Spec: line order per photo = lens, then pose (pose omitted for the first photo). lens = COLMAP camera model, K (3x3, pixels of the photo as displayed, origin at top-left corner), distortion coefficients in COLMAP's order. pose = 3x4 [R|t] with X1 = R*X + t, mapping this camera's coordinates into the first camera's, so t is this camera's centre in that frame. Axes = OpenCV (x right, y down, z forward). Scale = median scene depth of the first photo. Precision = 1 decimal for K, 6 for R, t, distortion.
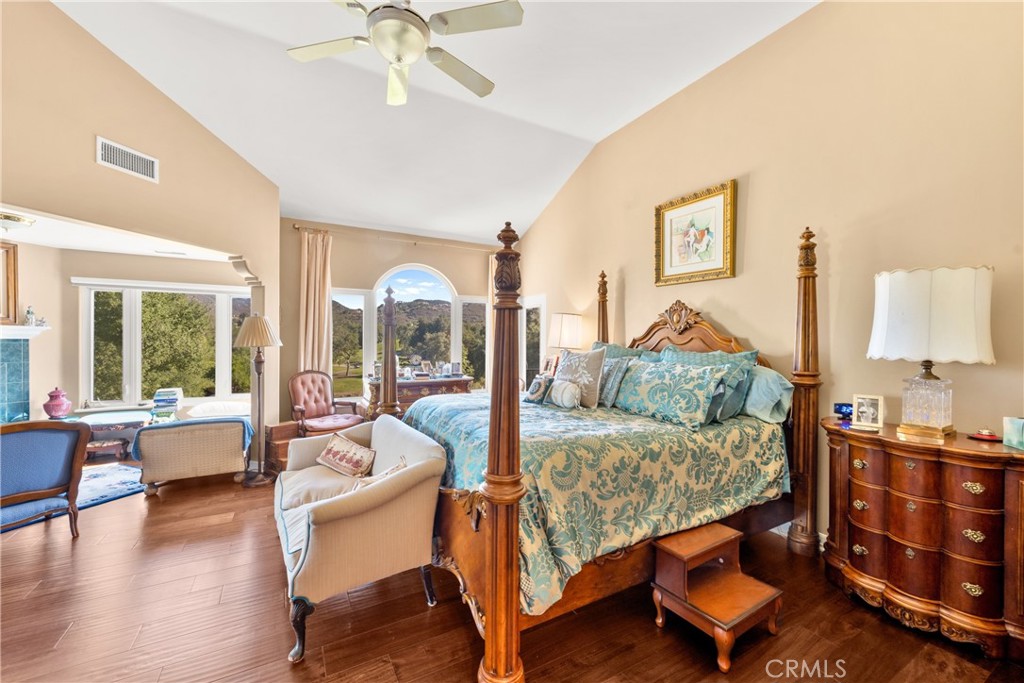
lens RADIAL K [[415.8, 0, 522.5], [0, 415.8, 342.3], [0, 0, 1]] dist [0.000745, 0.000098]
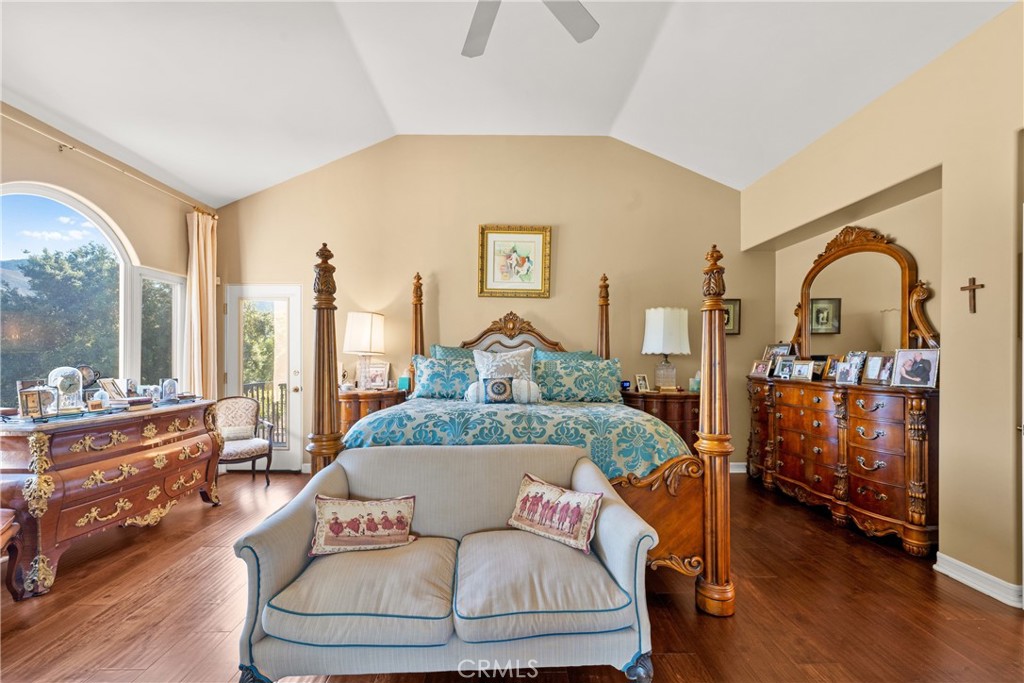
lens RADIAL K [[419.0, 0, 509.9], [0, 419.0, 360.5], [0, 0, 1]] dist [0.001087, 0.000055]
pose [[0.463161, -0.010283, 0.886215, -0.745023], [0.007759, 0.999941, 0.007547, 0.034160], [-0.886240, 0.003380, 0.463213, 0.470048]]
